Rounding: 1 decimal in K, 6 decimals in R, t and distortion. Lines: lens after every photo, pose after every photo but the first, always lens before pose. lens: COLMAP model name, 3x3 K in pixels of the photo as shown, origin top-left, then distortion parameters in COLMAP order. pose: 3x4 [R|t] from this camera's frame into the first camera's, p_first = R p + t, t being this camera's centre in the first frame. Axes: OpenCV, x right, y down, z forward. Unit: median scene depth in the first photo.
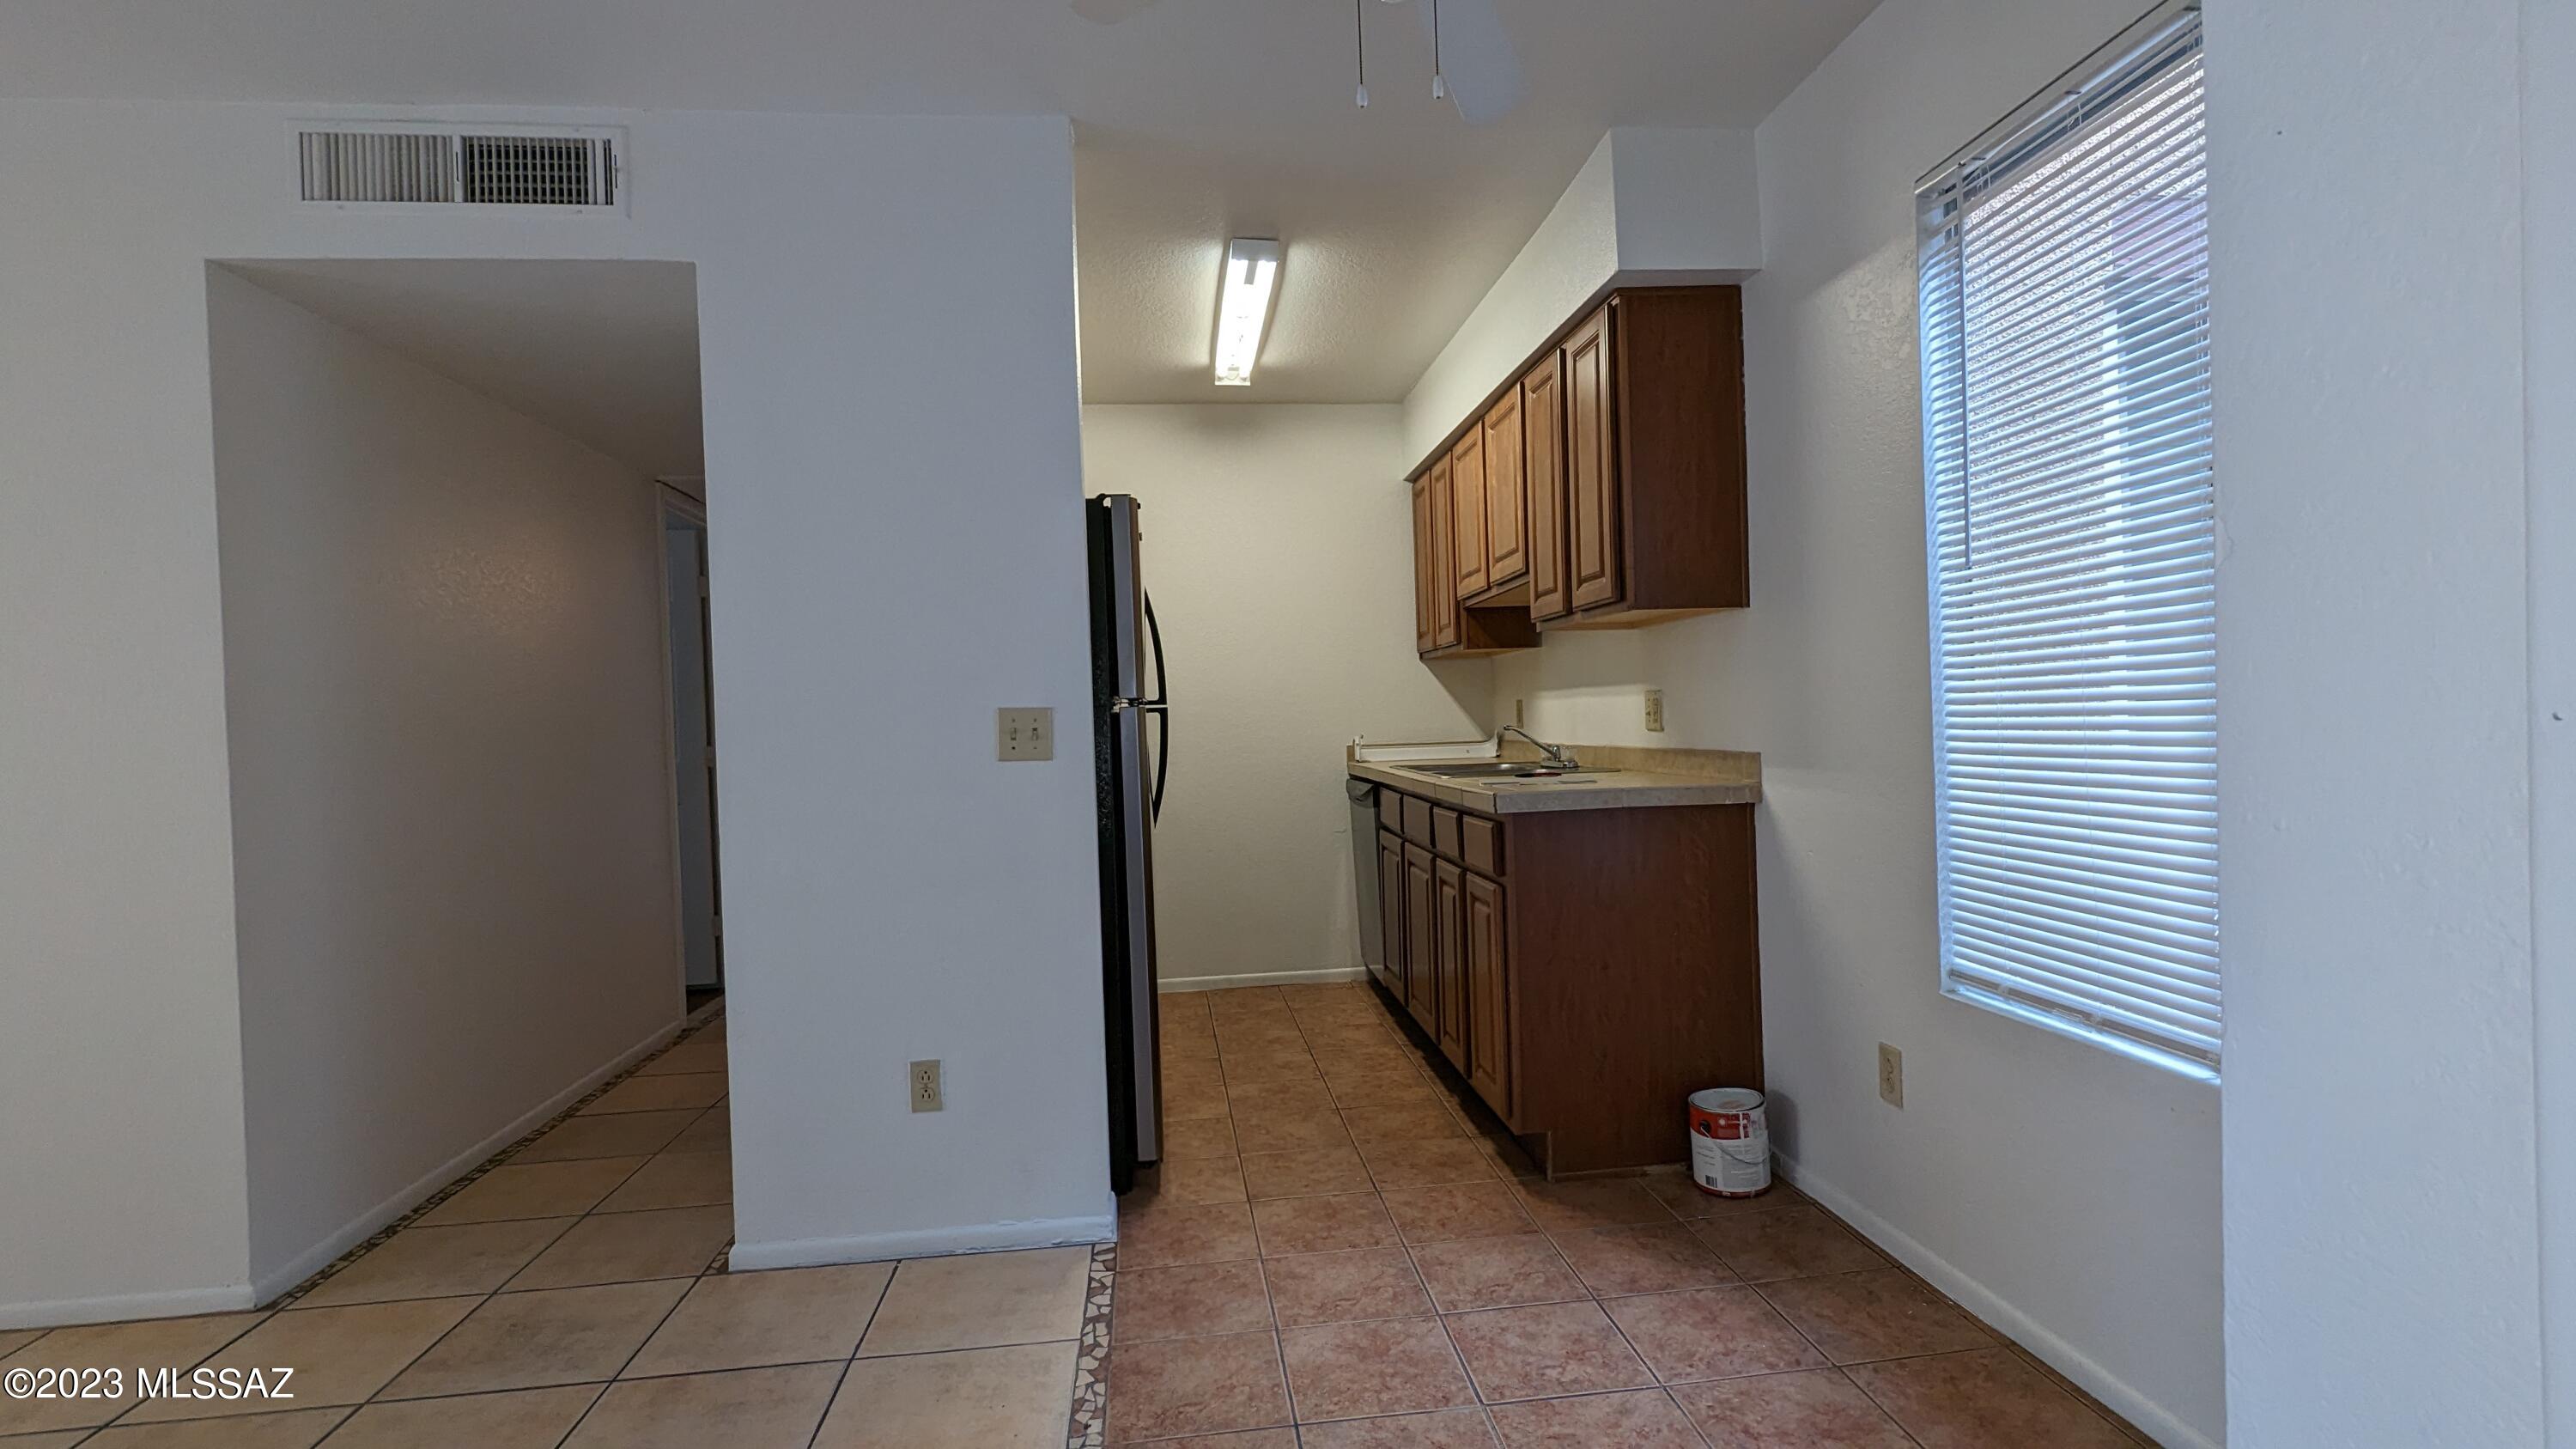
lens RADIAL K [[1203.5, 0, 1298.2], [0, 1203.5, 732.1], [0, 0, 1]] dist [-0.008163, 0.003559]
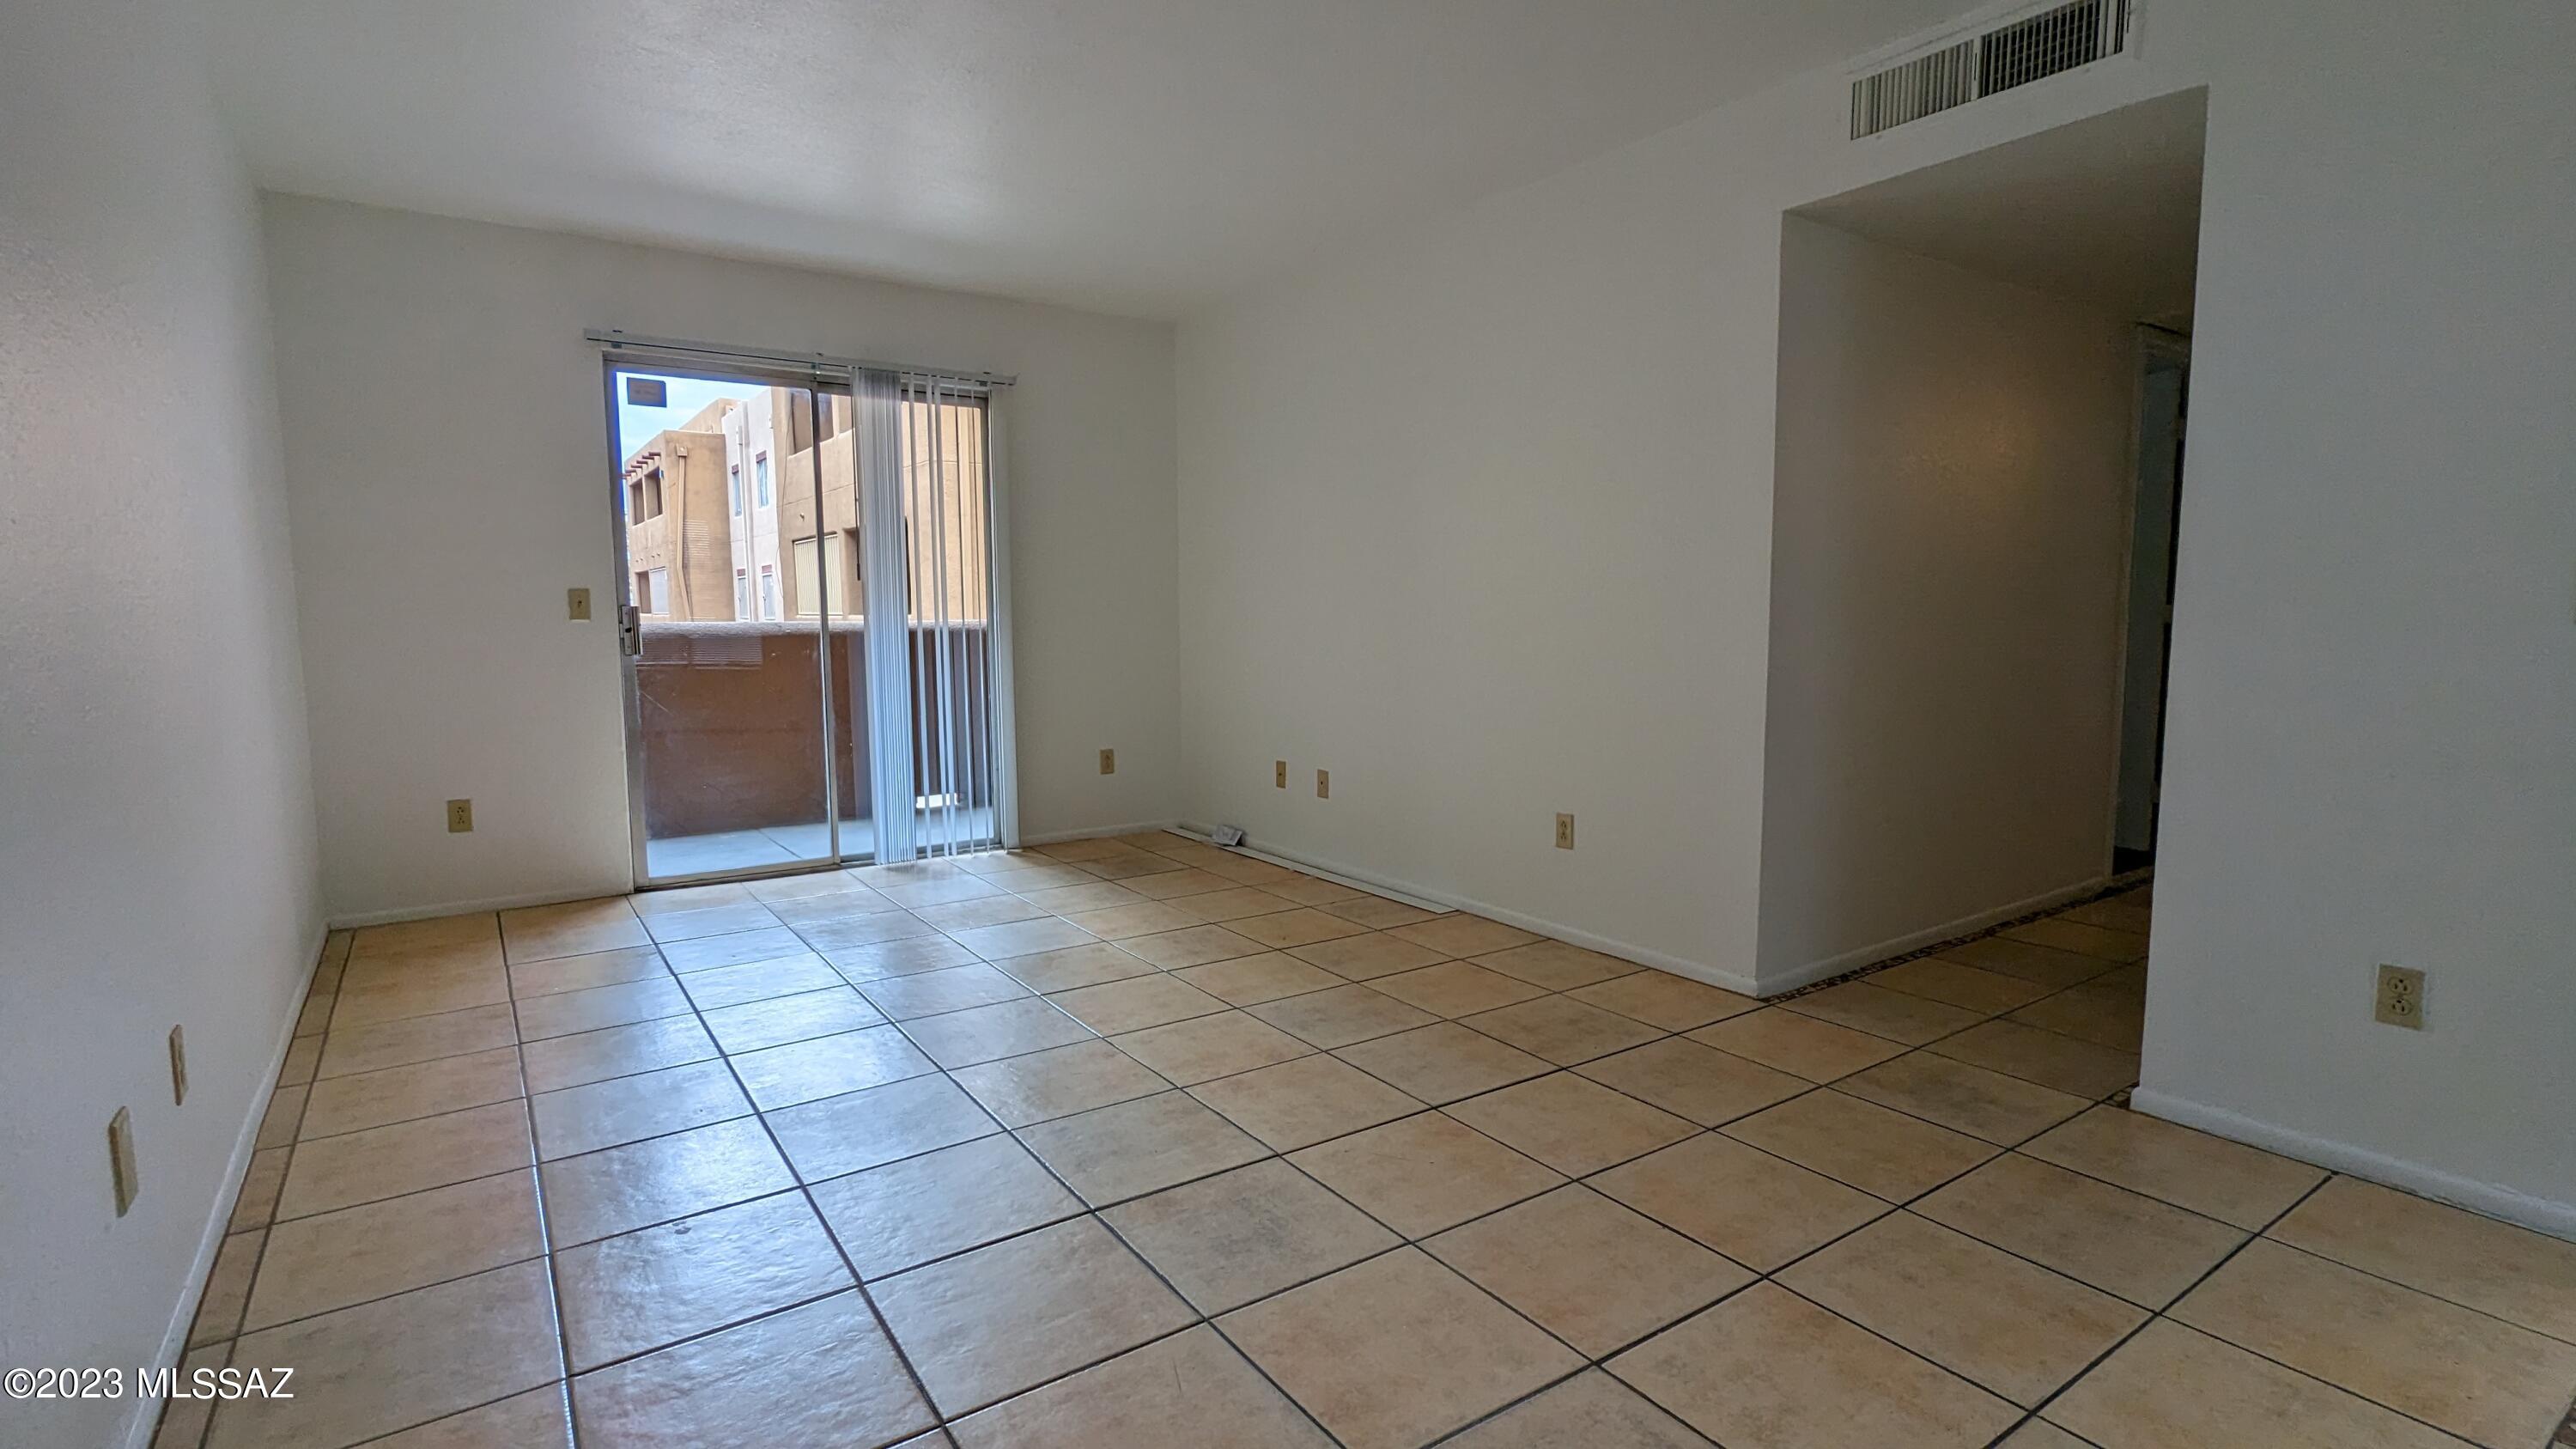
lens RADIAL K [[1203.5, 0, 1287.6], [0, 1203.5, 741.8], [0, 0, 1]] dist [-0.008163, 0.003559]
pose [[0.465307, 0.123185, -0.876536, 0.054274], [-0.018369, 0.991399, 0.129576, 0.019217], [0.884959, -0.044192, 0.463568, -0.106950]]
